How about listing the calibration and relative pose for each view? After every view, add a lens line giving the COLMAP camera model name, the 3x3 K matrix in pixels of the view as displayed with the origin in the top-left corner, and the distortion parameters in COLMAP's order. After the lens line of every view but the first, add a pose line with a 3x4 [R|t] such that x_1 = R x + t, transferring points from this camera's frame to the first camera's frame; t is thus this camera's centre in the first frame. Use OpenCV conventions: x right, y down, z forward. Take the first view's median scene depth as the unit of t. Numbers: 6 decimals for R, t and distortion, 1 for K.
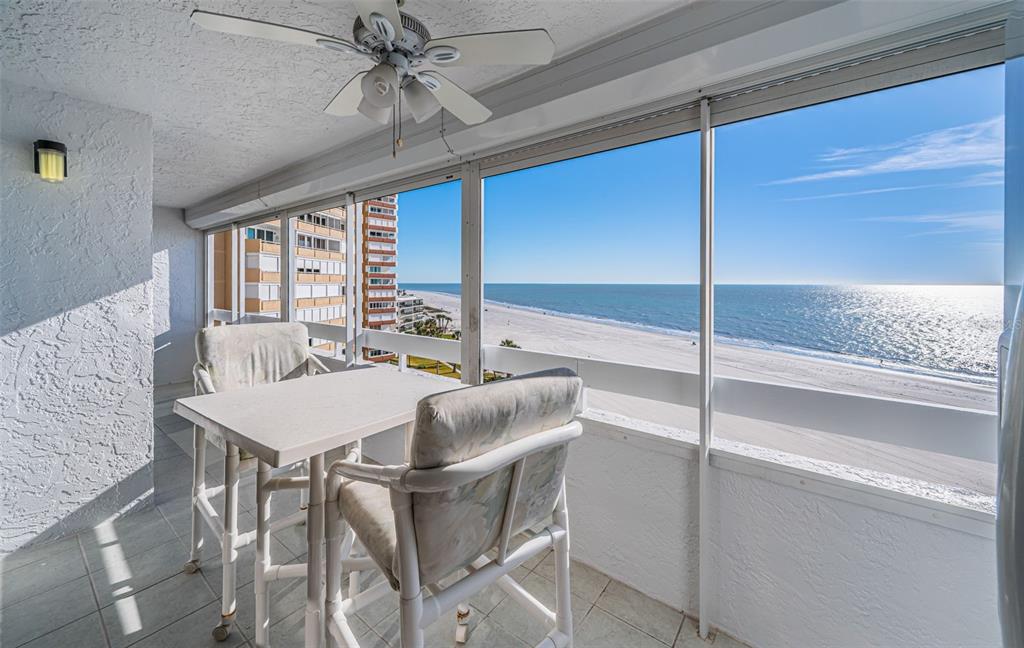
lens RADIAL K [[390.2, 0, 503.9], [0, 390.2, 284.8], [0, 0, 1]] dist [0.000660, -0.000195]
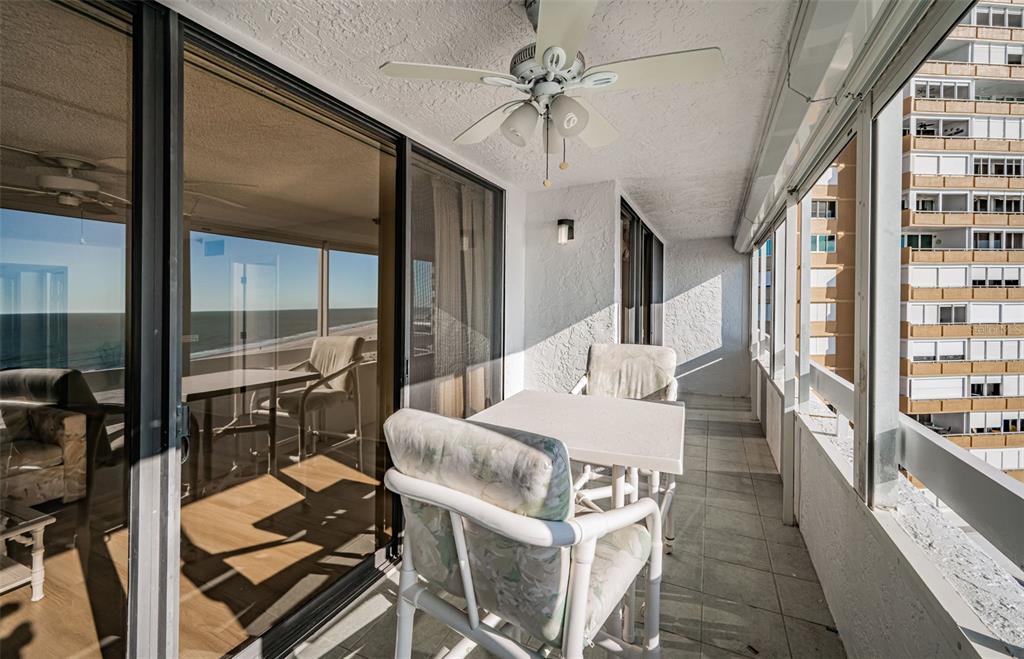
lens RADIAL K [[416.8, 0, 514.2], [0, 416.8, 304.4], [0, 0, 1]] dist [0.001032, -0.000029]
pose [[0.214313, -0.007636, -0.976735, 0.404806], [0.006926, 0.999956, -0.006298, -0.007247], [0.976741, -0.005415, 0.214356, 0.378886]]
